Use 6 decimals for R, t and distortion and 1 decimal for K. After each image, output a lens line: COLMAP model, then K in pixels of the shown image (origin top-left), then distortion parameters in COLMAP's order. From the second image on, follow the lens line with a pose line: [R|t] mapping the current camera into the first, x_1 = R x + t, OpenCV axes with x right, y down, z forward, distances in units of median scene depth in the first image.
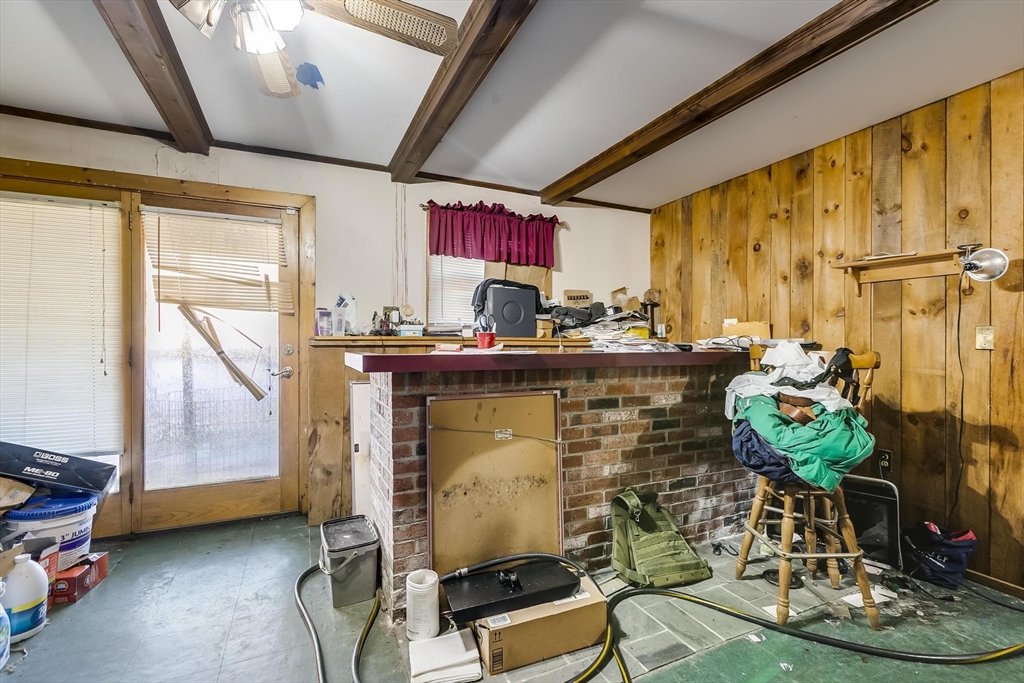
lens RADIAL K [[465.2, 0, 511.5], [0, 465.2, 343.5], [0, 0, 1]] dist [-0.008621, 0.006146]
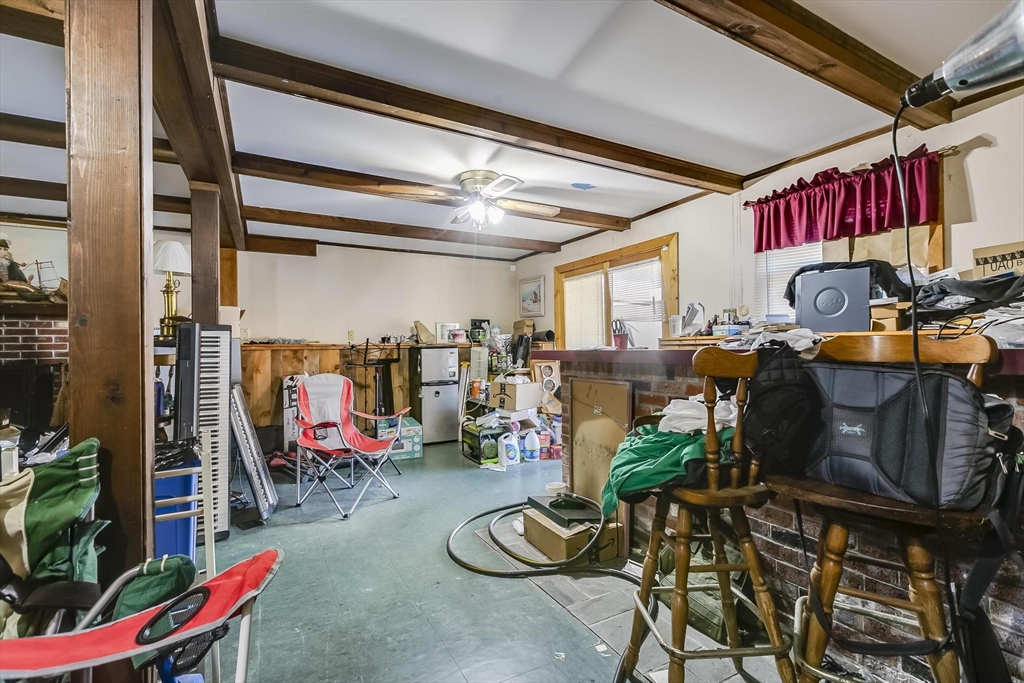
lens RADIAL K [[465.2, 0, 509.9], [0, 465.2, 347.2], [0, 0, 1]] dist [-0.008621, 0.006146]
pose [[0.049294, -0.002619, -0.998781, 0.796032], [0.011312, 0.999934, -0.002064, 0.007721], [0.998720, -0.011196, 0.049321, 0.416103]]
